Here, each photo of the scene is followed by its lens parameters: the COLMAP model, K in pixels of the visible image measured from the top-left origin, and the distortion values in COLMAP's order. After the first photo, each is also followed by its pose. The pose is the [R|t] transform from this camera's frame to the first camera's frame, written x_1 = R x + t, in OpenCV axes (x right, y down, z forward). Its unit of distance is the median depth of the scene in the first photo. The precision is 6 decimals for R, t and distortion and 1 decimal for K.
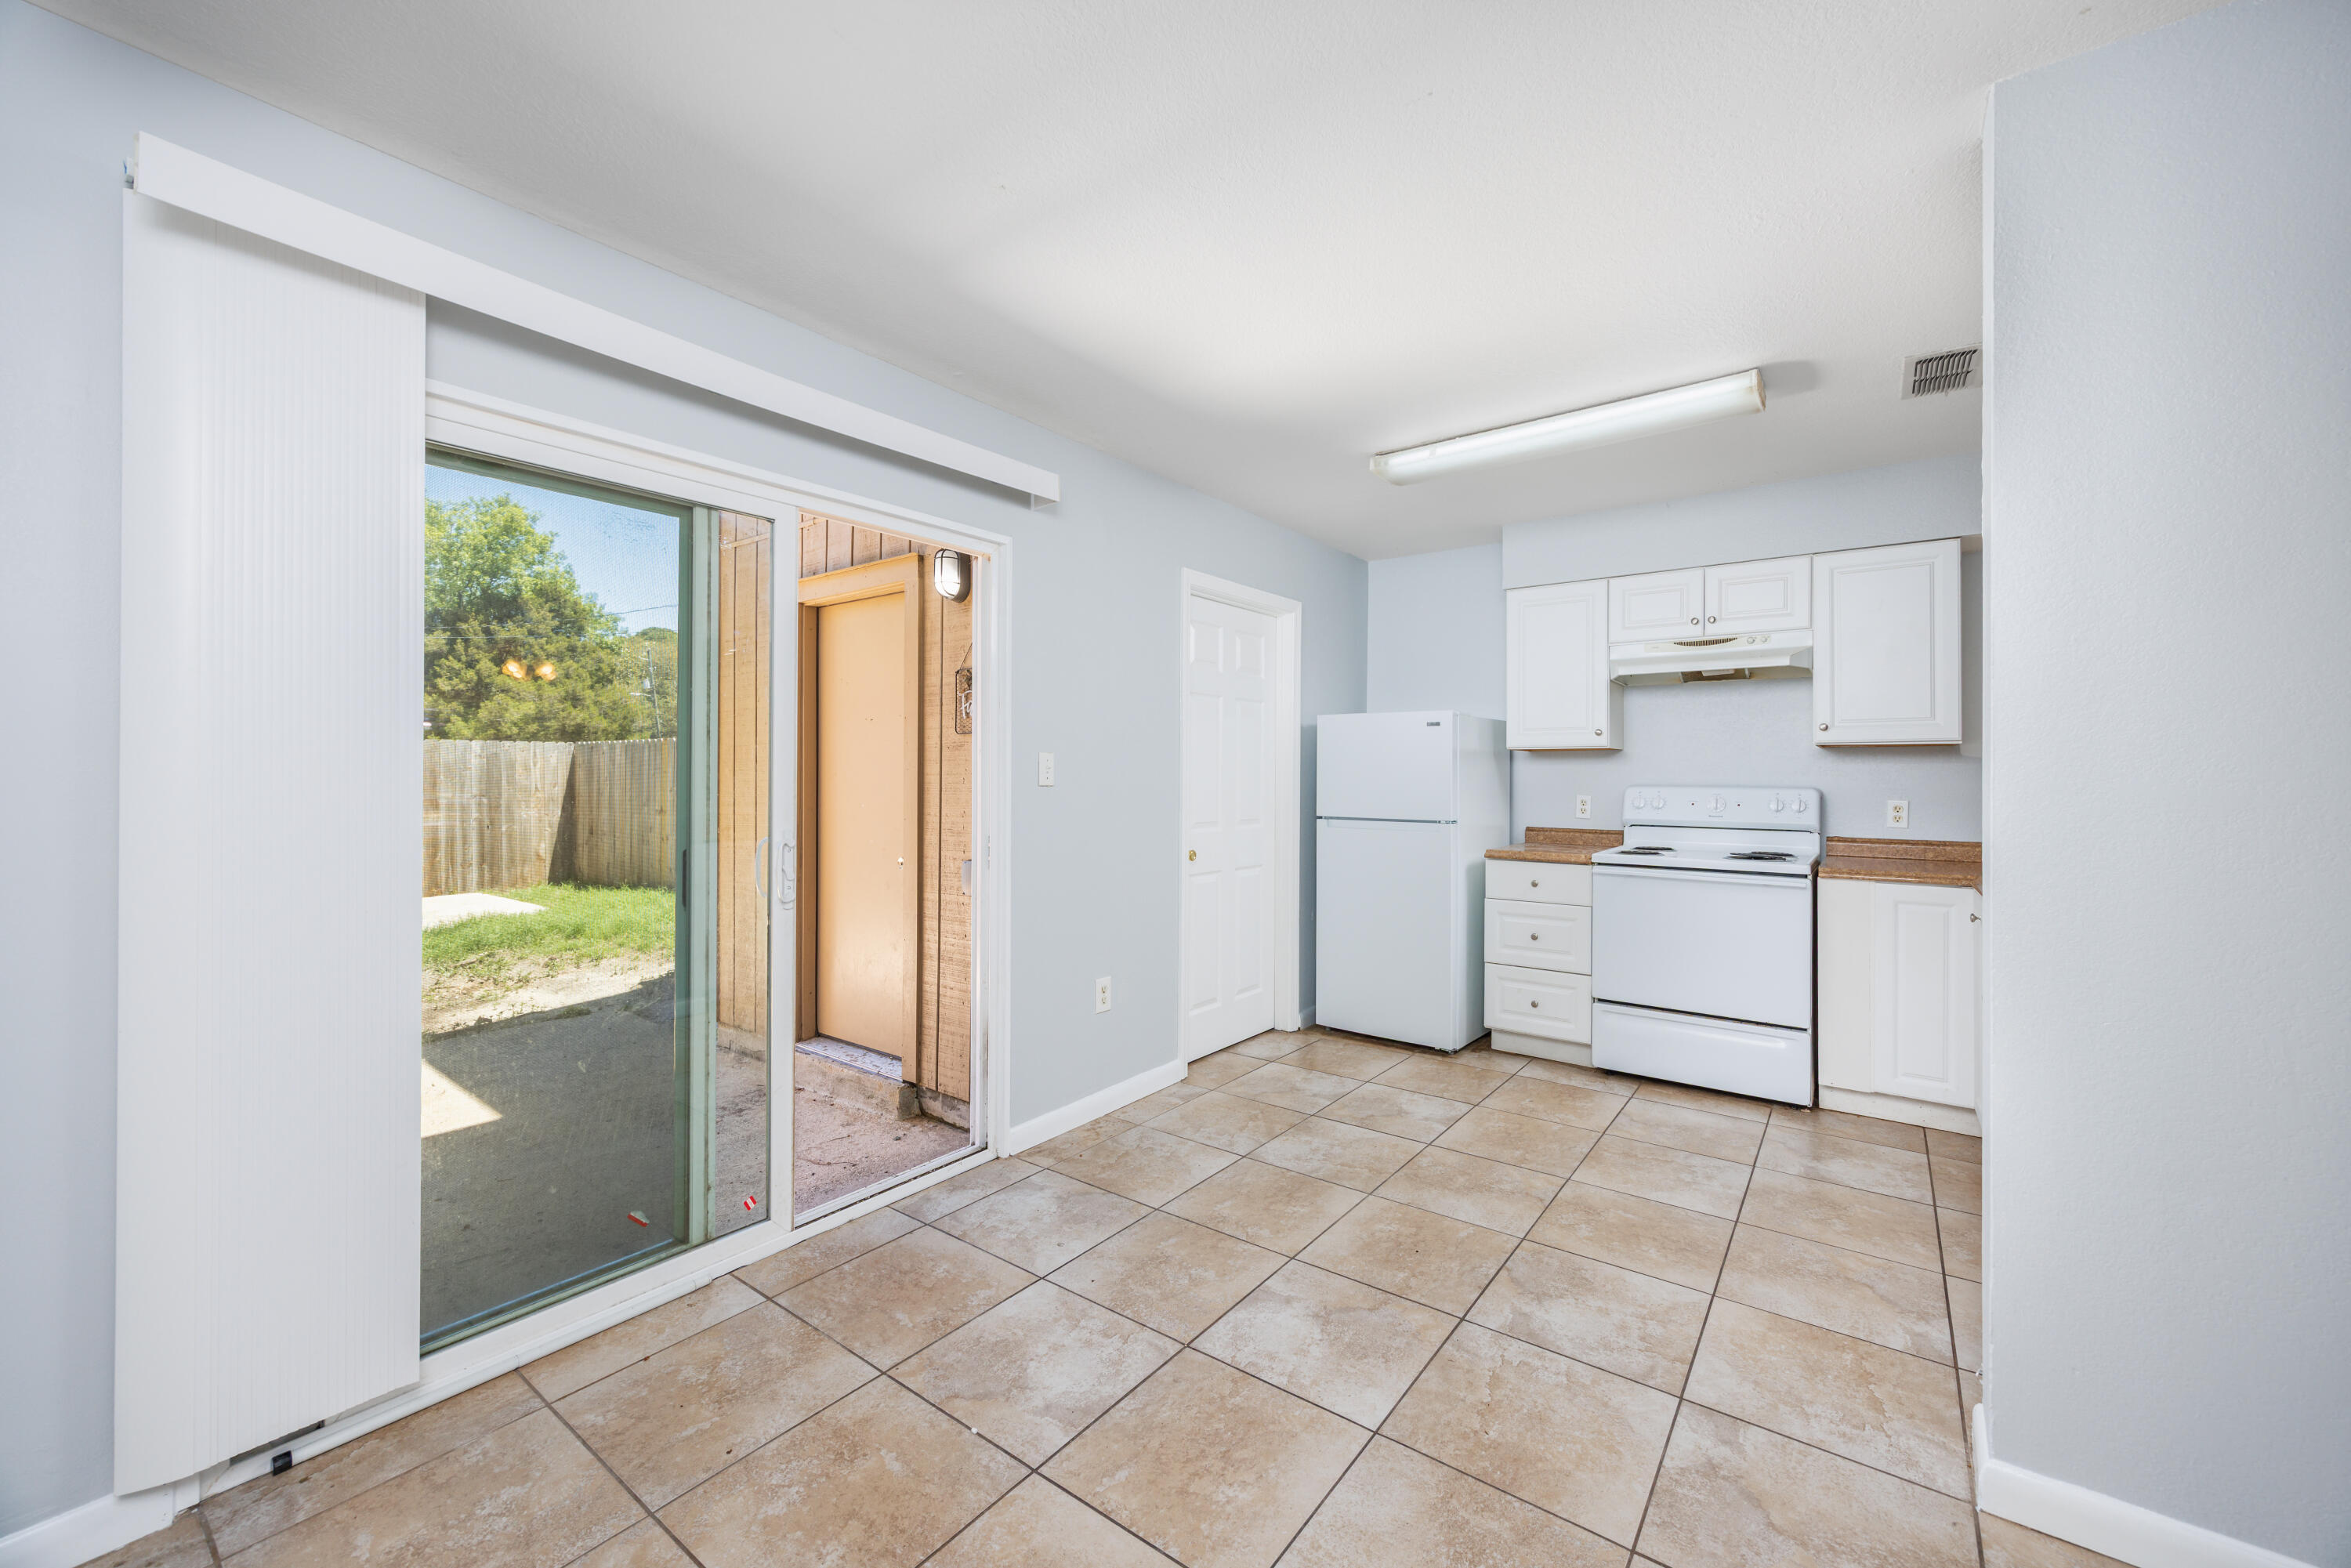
lens RADIAL K [[906.8, 0, 1209.4], [0, 906.8, 776.2], [0, 0, 1]] dist [-0.000046, 0.000060]
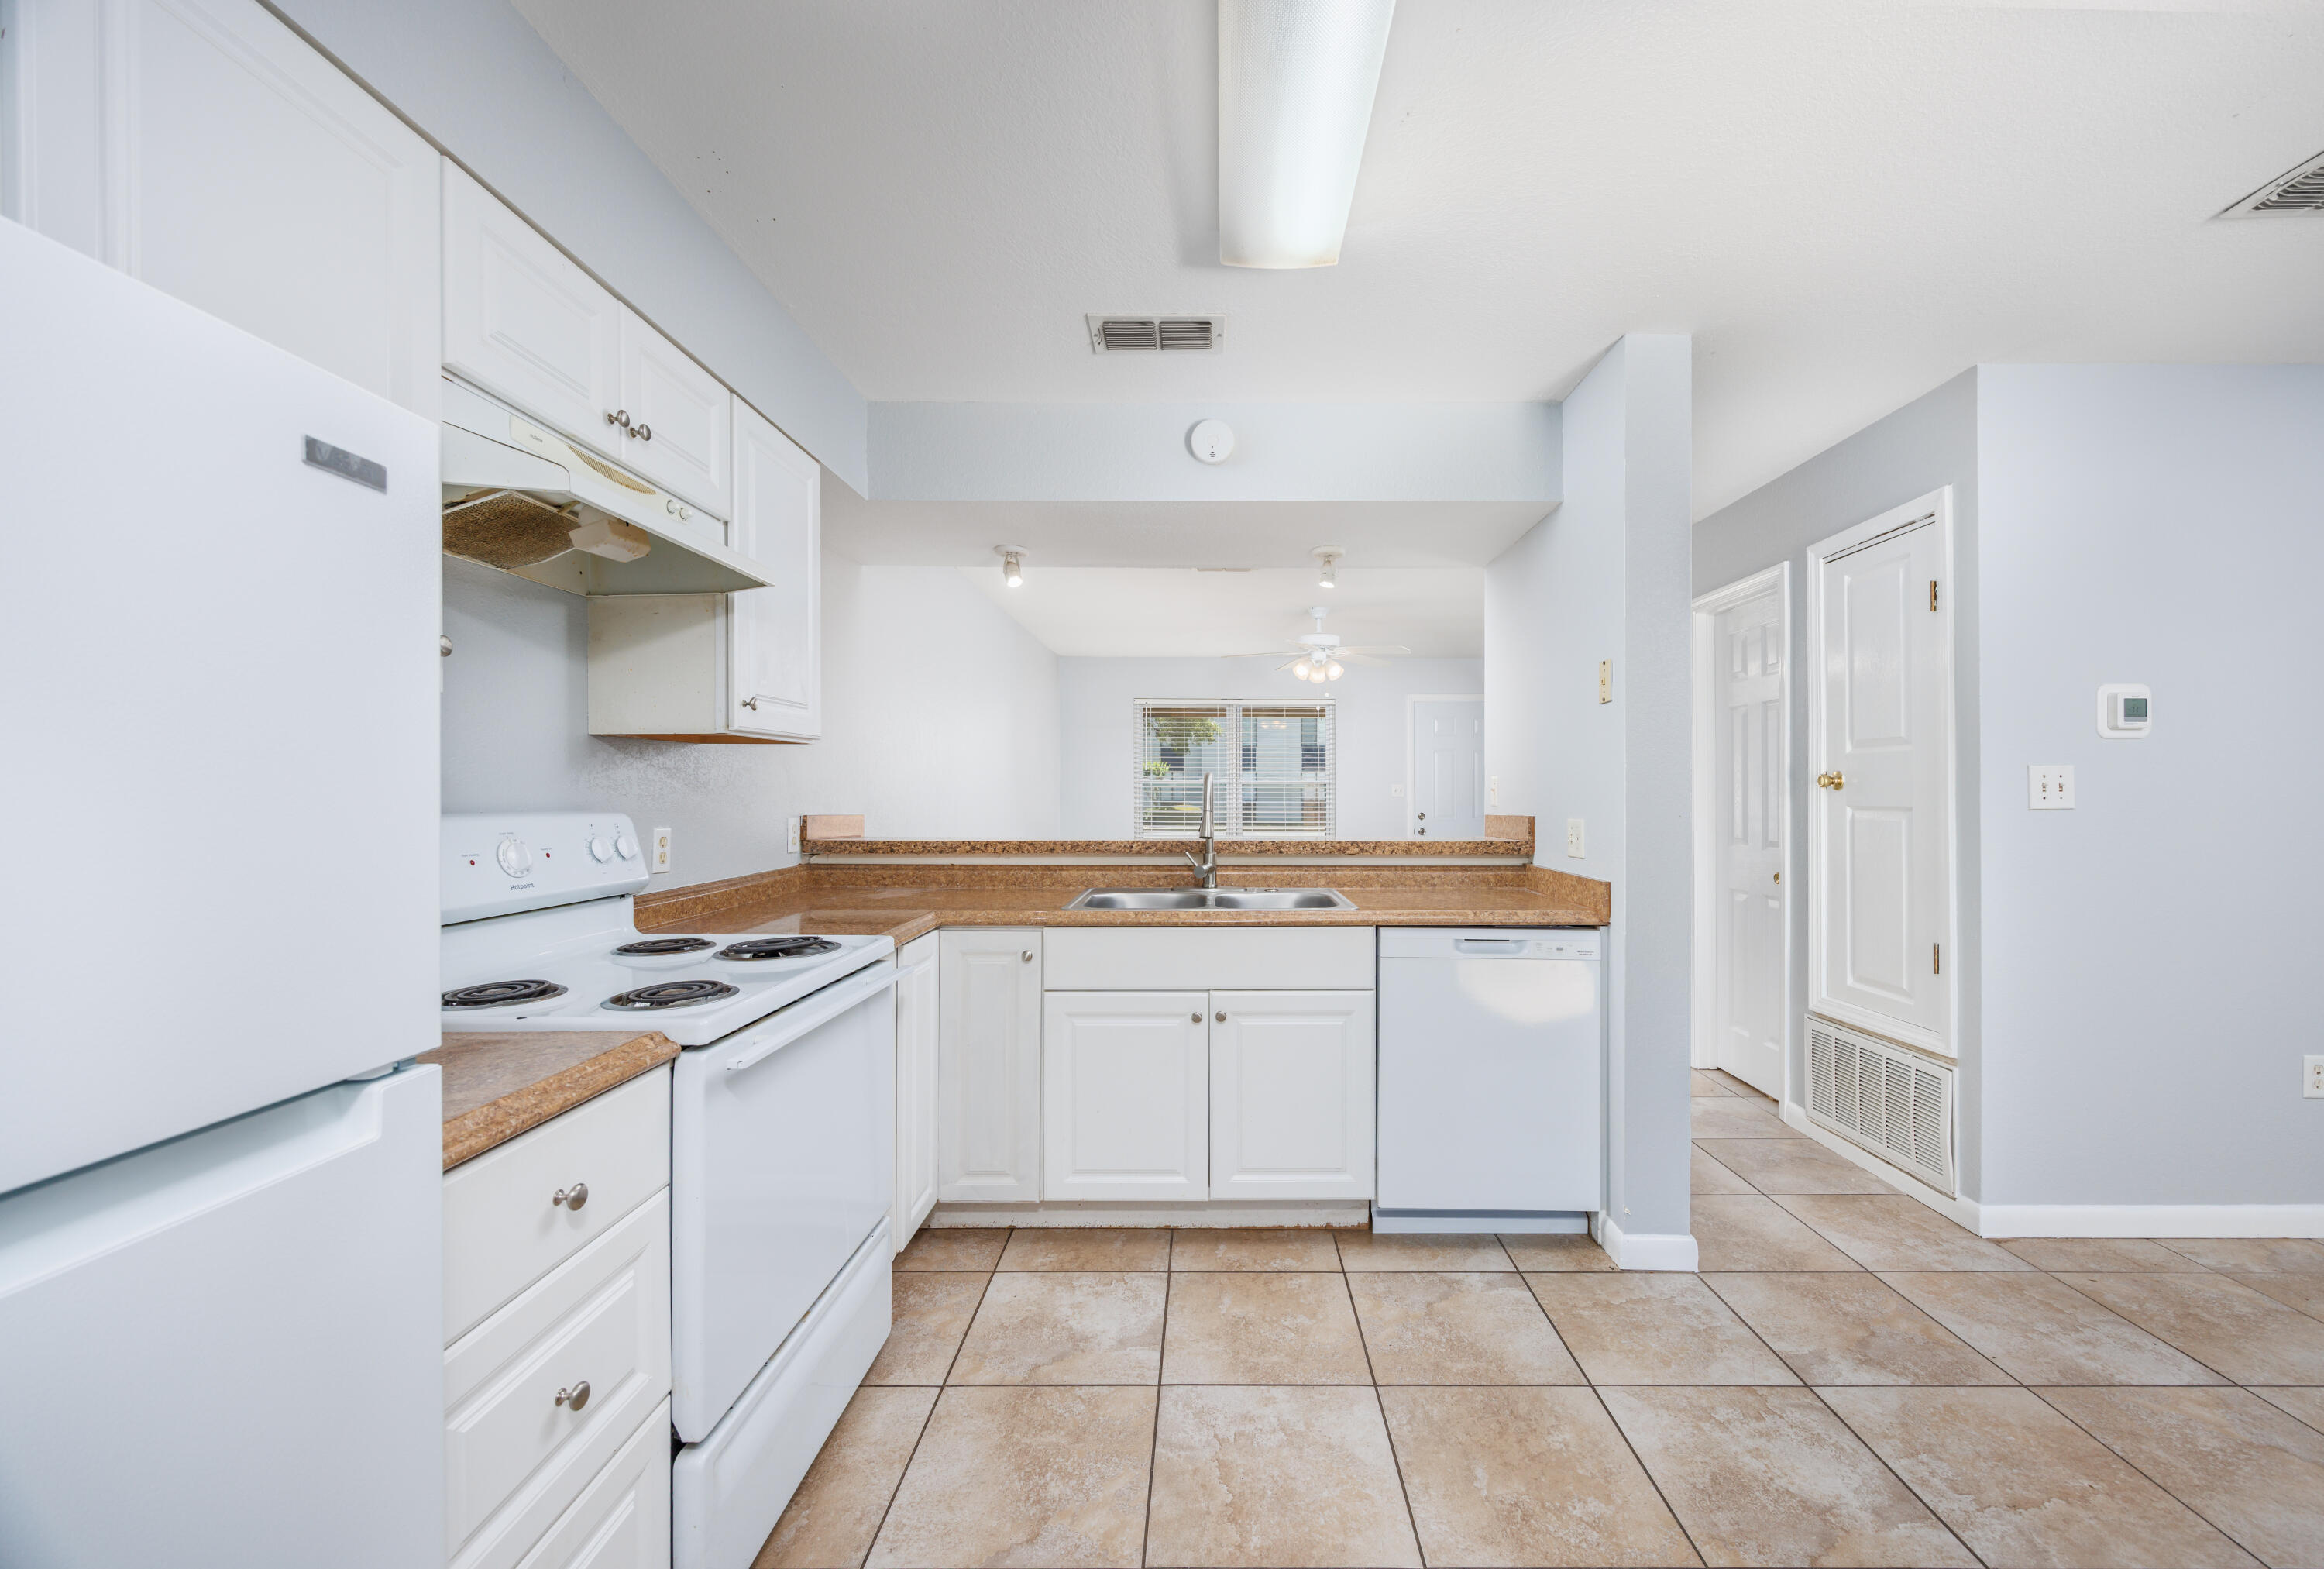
lens RADIAL K [[915.9, 0, 1212.0], [0, 915.9, 786.3], [0, 0, 1]] dist [-0.000016, -0.000198]
pose [[-0.587563, 0.000697, 0.809178, 0.061634], [-0.001649, 0.999997, -0.002059, -0.001234], [-0.809177, -0.002544, -0.587559, 1.918926]]
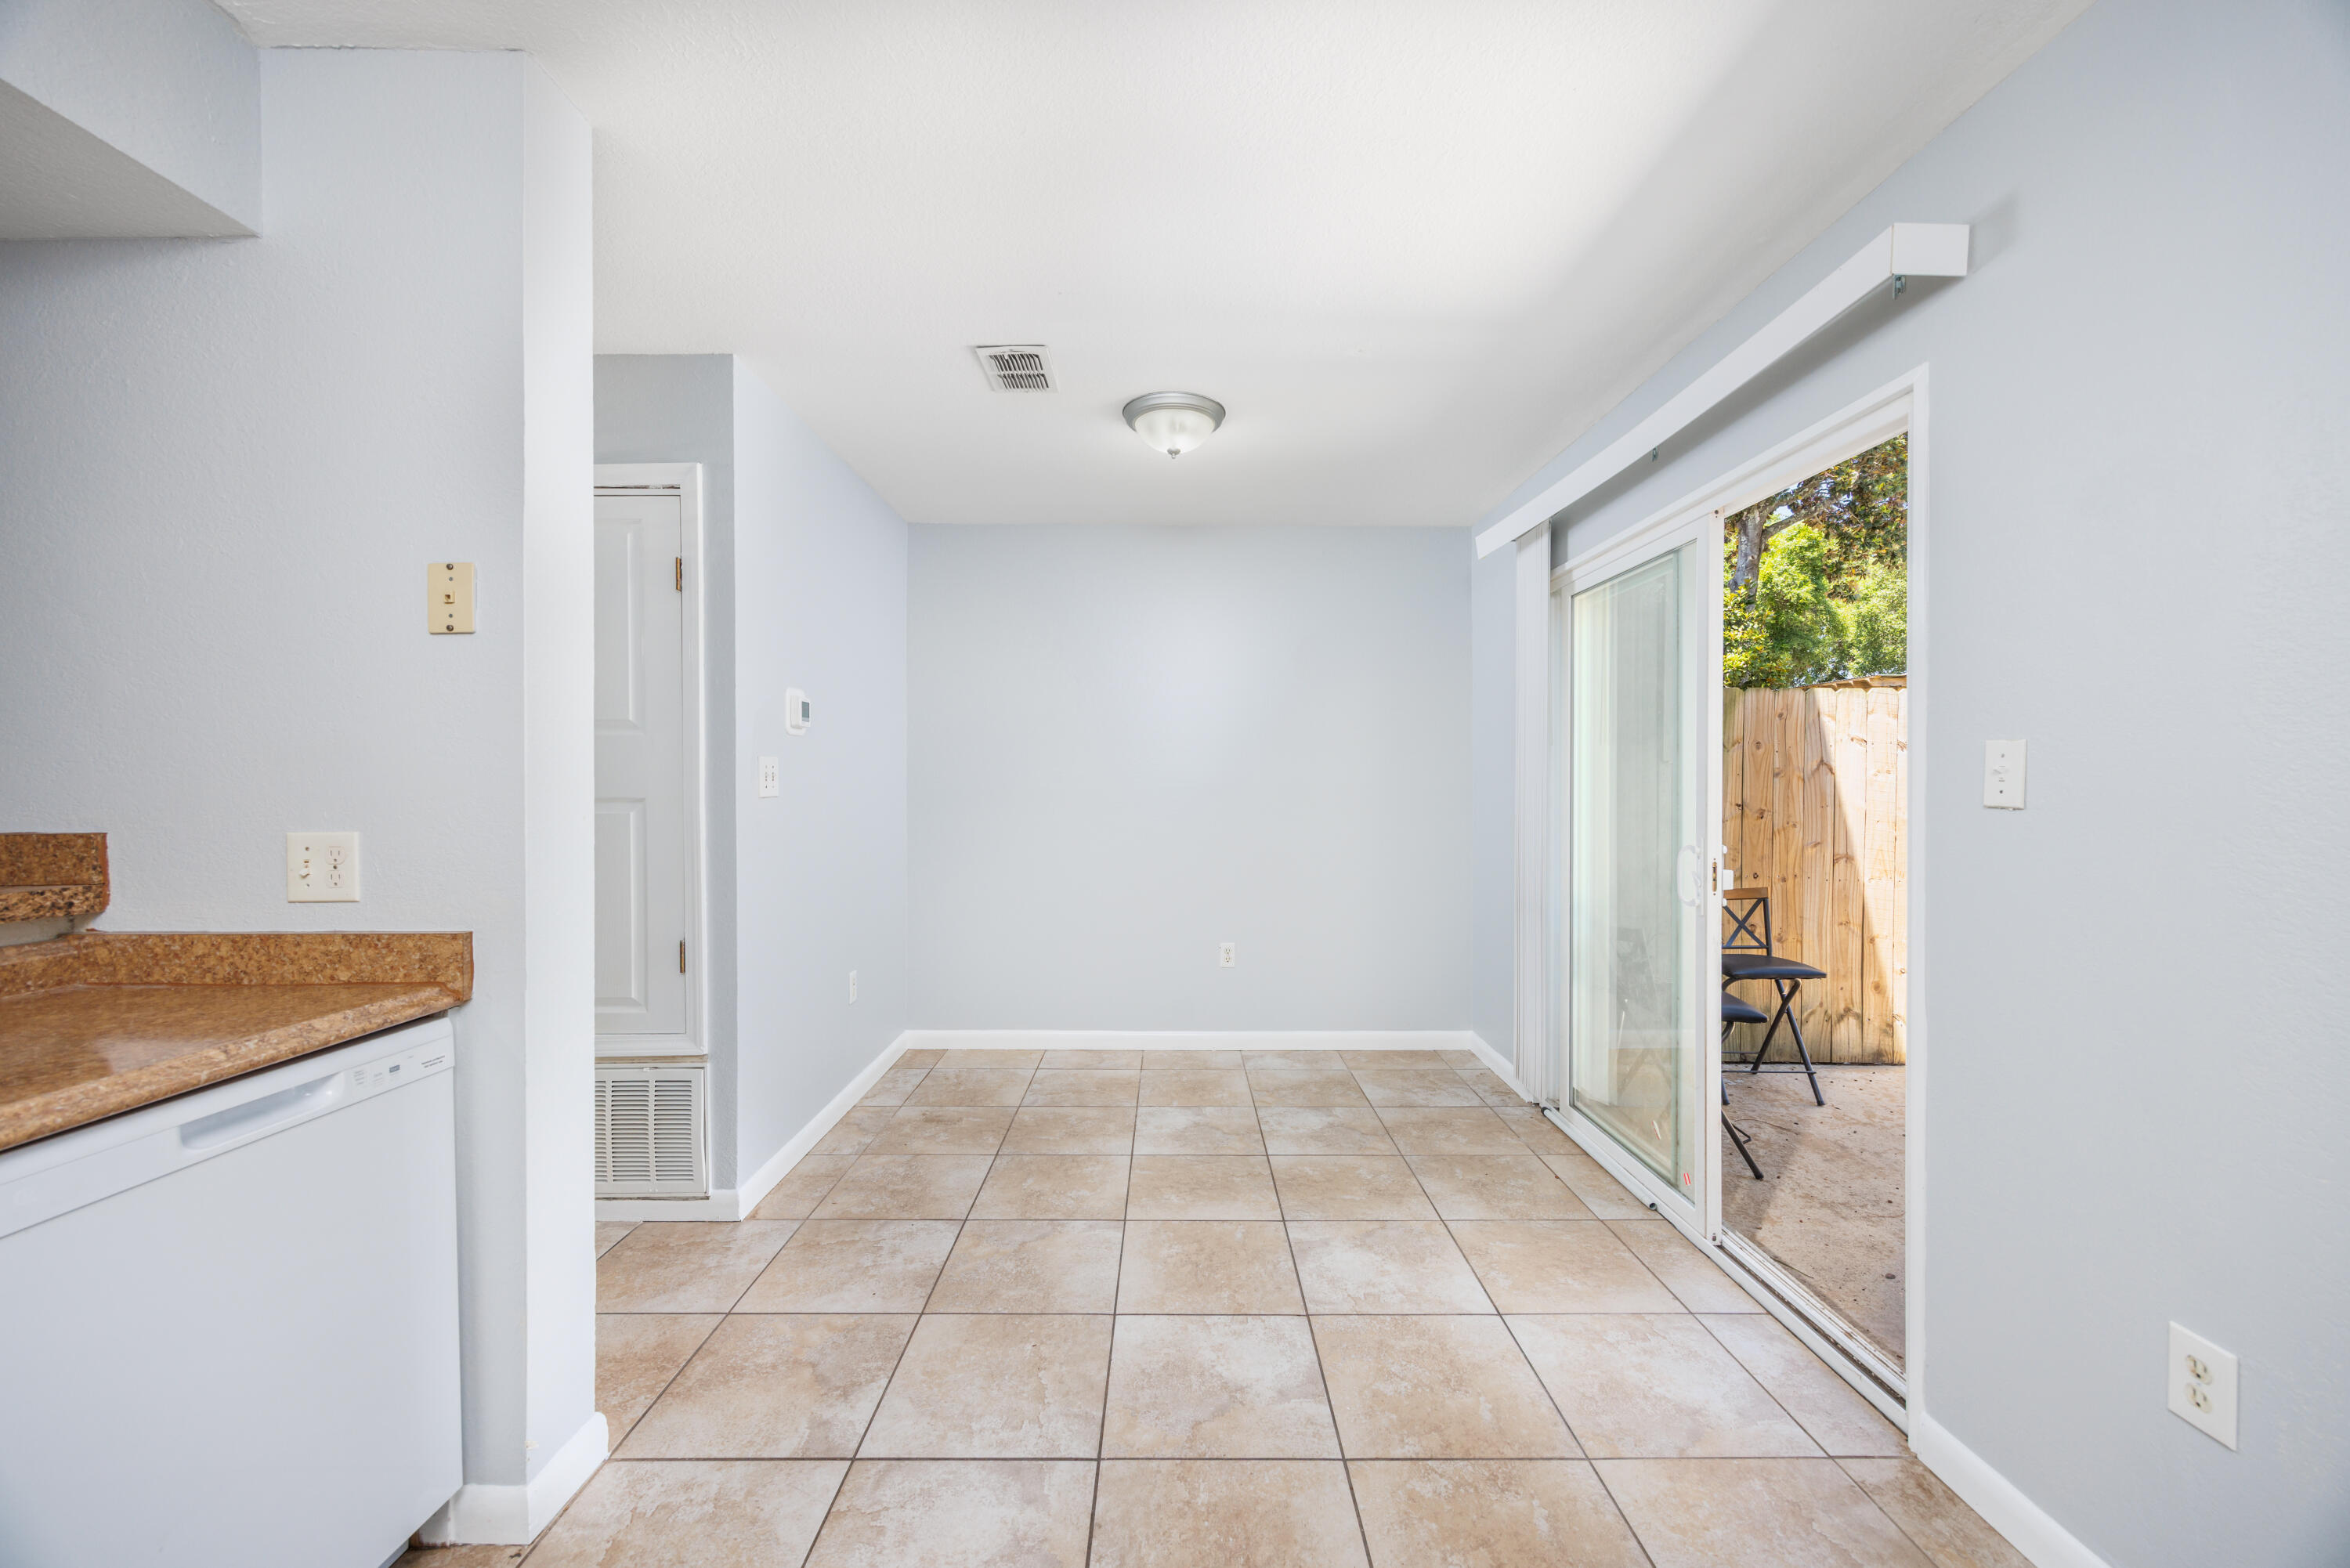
lens RADIAL K [[906.4, 0, 1180.0], [0, 906.4, 783.7], [0, 0, 1]] dist [-0.000046, 0.000060]
pose [[-0.803120, -0.002524, -0.595812, 0.707728], [-0.005170, 0.999983, 0.002733, -0.001322], [0.595795, 0.005275, -0.803119, 1.701167]]
